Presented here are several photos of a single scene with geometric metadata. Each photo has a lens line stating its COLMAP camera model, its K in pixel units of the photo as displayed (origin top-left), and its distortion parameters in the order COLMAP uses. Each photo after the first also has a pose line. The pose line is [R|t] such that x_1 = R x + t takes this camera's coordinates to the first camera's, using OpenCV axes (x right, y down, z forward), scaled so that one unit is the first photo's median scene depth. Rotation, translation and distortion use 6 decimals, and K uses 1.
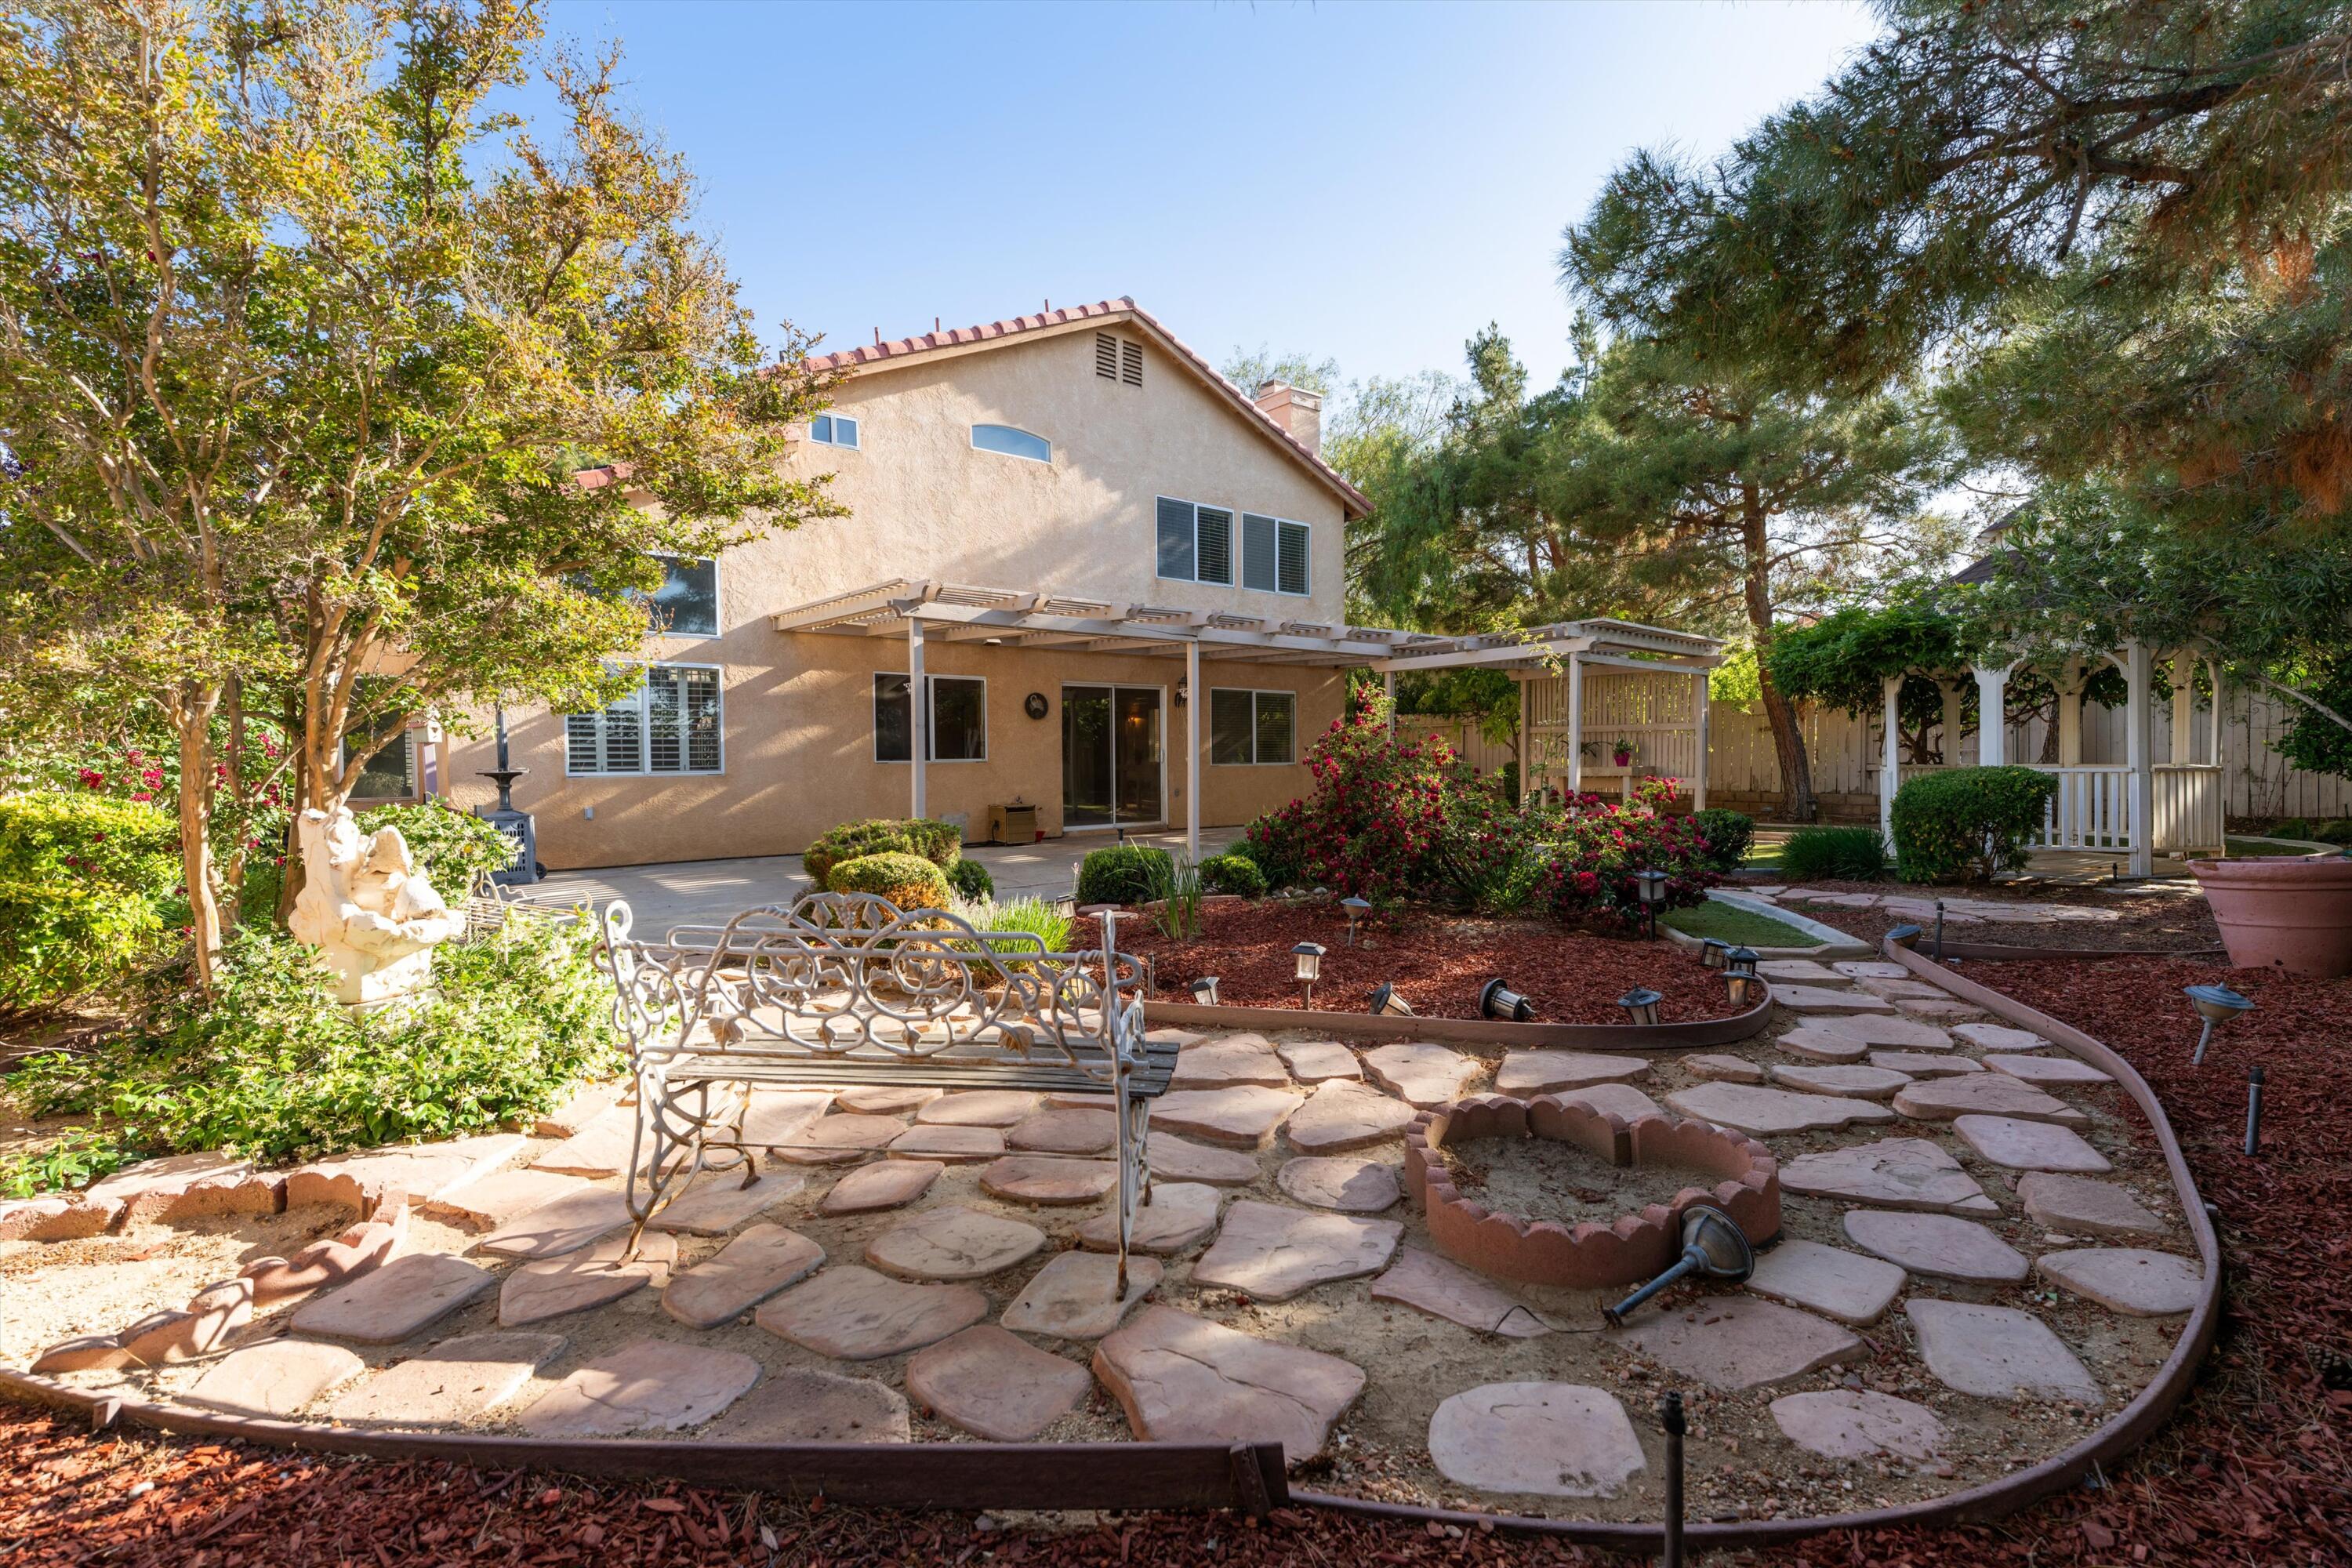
lens RADIAL K [[982.7, 0, 1189.5], [0, 982.7, 763.0], [0, 0, 1]] dist [-0.001962, -0.000302]
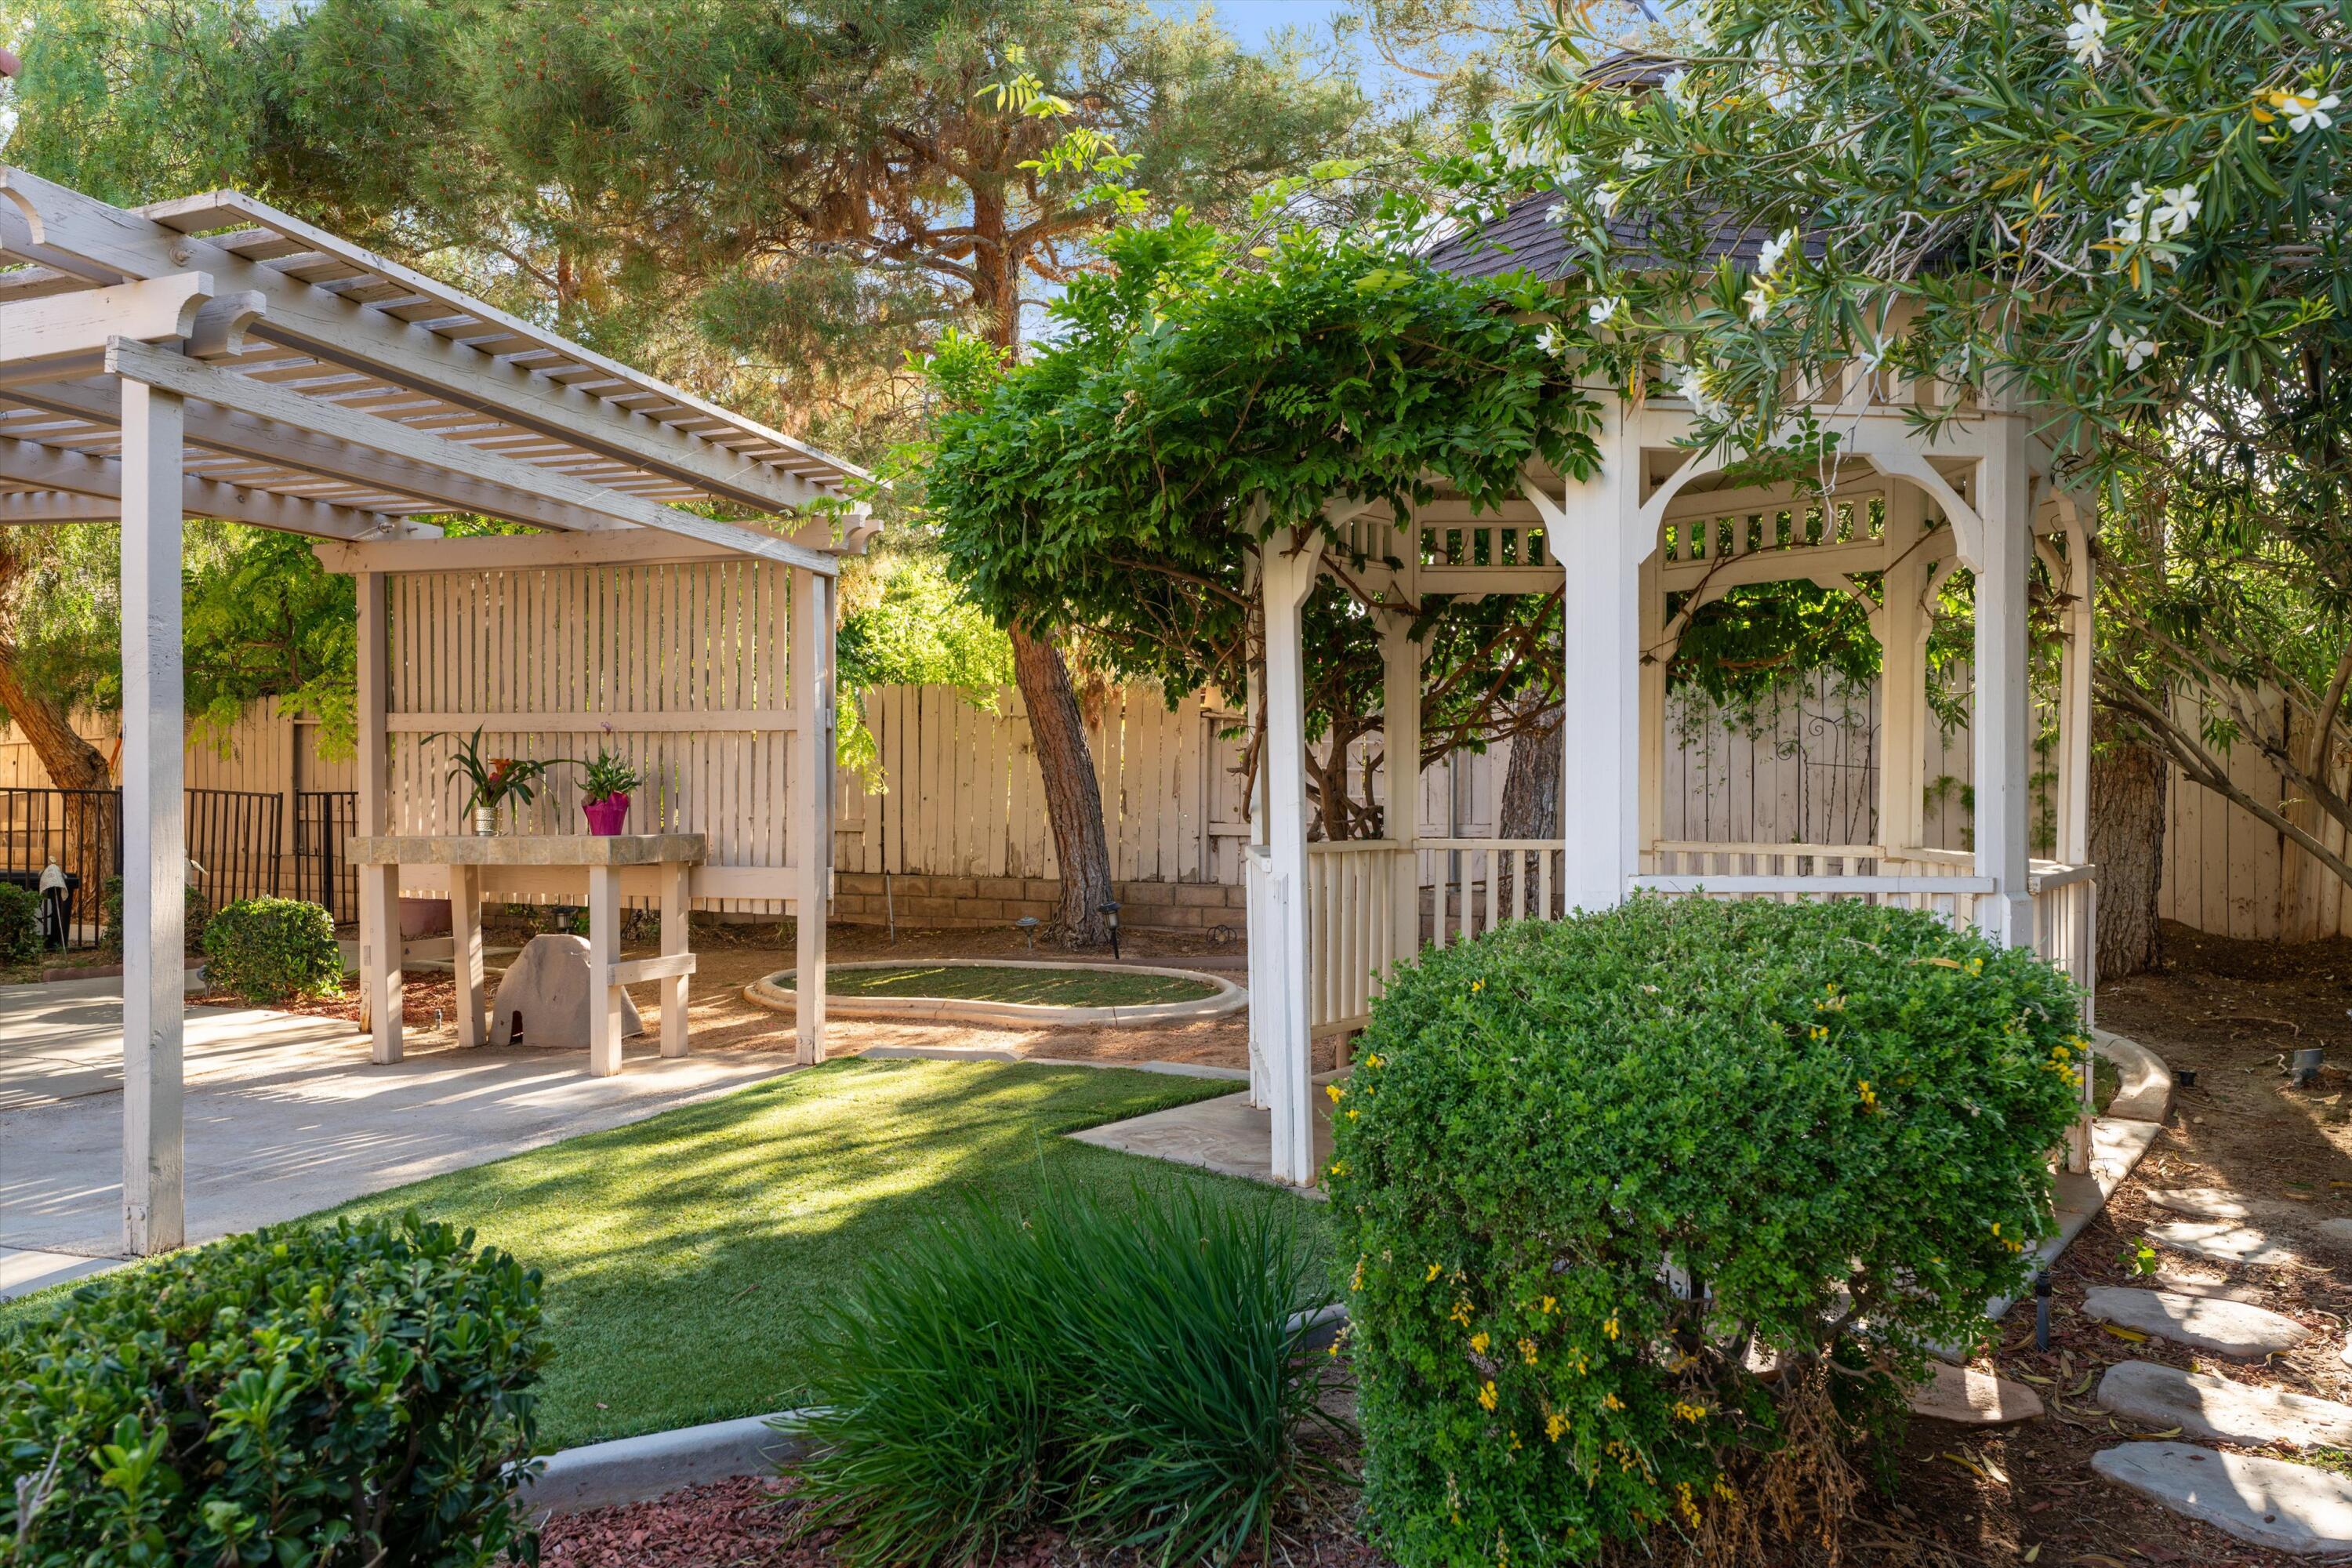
lens RADIAL K [[965.1, 0, 1176.0], [0, 965.1, 784.0], [0, 0, 1]] dist [-0.003863, -0.000418]
pose [[0.841053, 0.014279, 0.540764, 0.504102], [-0.006956, 0.999854, -0.015583, -0.012958], [-0.540908, 0.009345, 0.841030, 0.733621]]
